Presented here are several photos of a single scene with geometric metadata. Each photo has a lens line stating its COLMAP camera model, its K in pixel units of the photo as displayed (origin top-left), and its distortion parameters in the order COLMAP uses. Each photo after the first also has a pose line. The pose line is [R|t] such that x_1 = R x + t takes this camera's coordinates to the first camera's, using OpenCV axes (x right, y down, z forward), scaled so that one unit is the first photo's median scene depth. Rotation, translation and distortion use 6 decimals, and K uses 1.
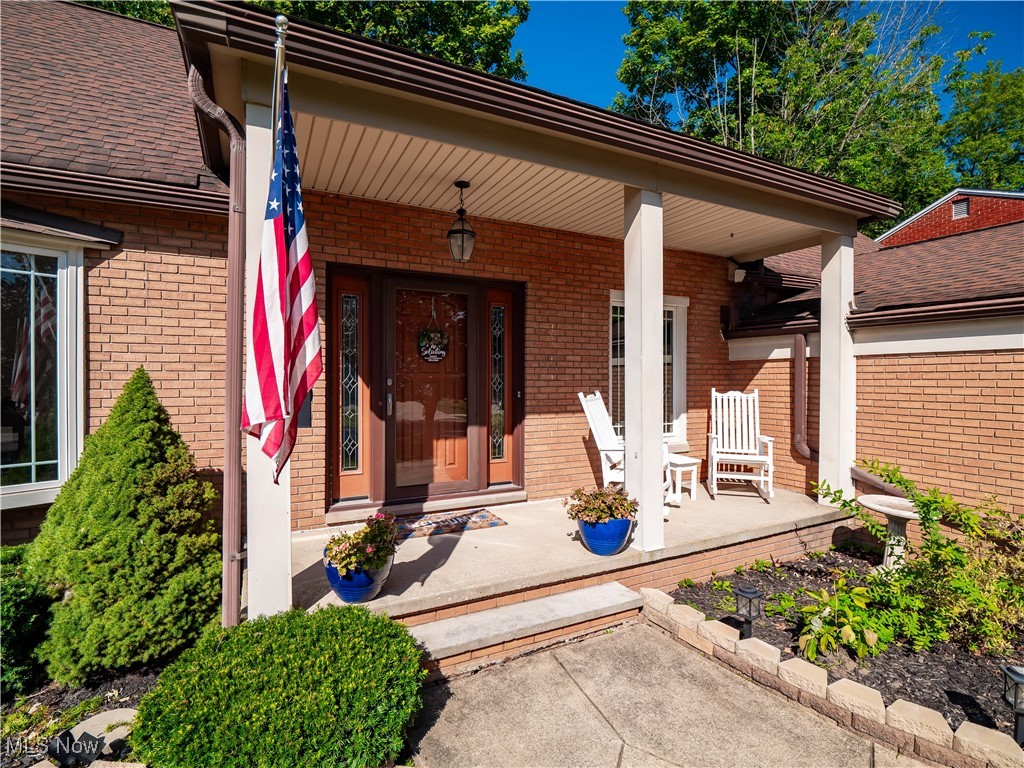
lens RADIAL K [[481.0, 0, 496.9], [0, 481.0, 376.3], [0, 0, 1]] dist [-0.014565, -0.000051]
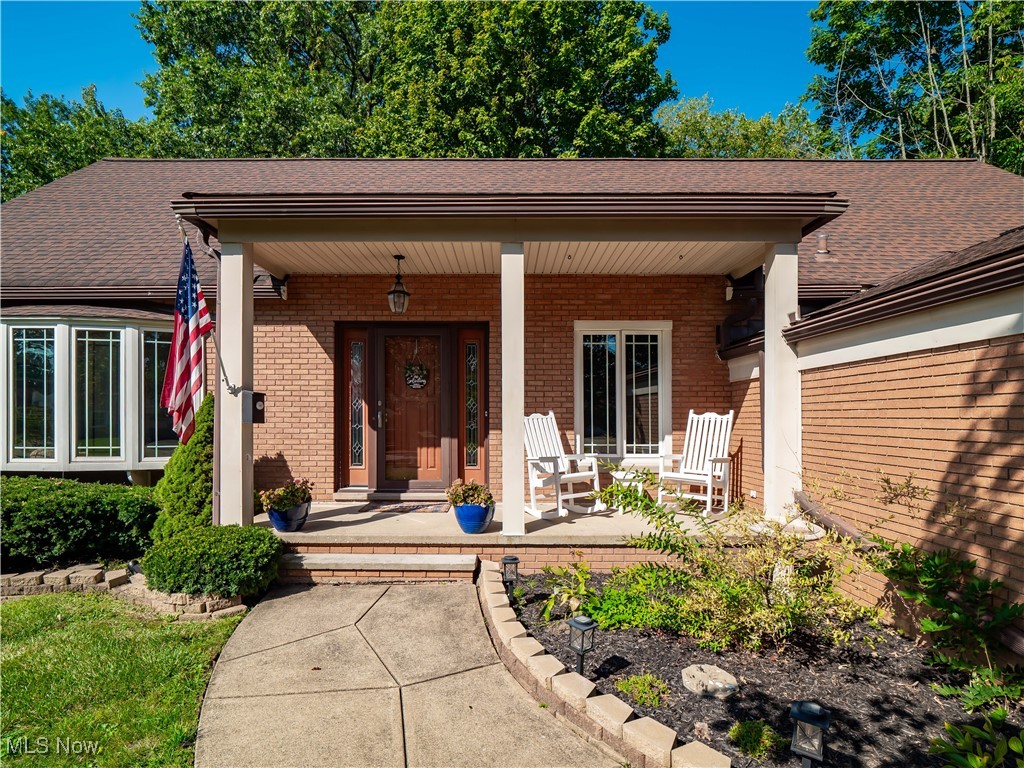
lens RADIAL K [[502.8, 0, 518.4], [0, 502.8, 414.9], [0, 0, 1]] dist [-0.013185, -0.001874]
pose [[0.897810, -0.001865, -0.440379, 0.699592], [0.000948, 0.999997, -0.002303, 0.044469], [0.440382, 0.001651, 0.897809, -0.110107]]
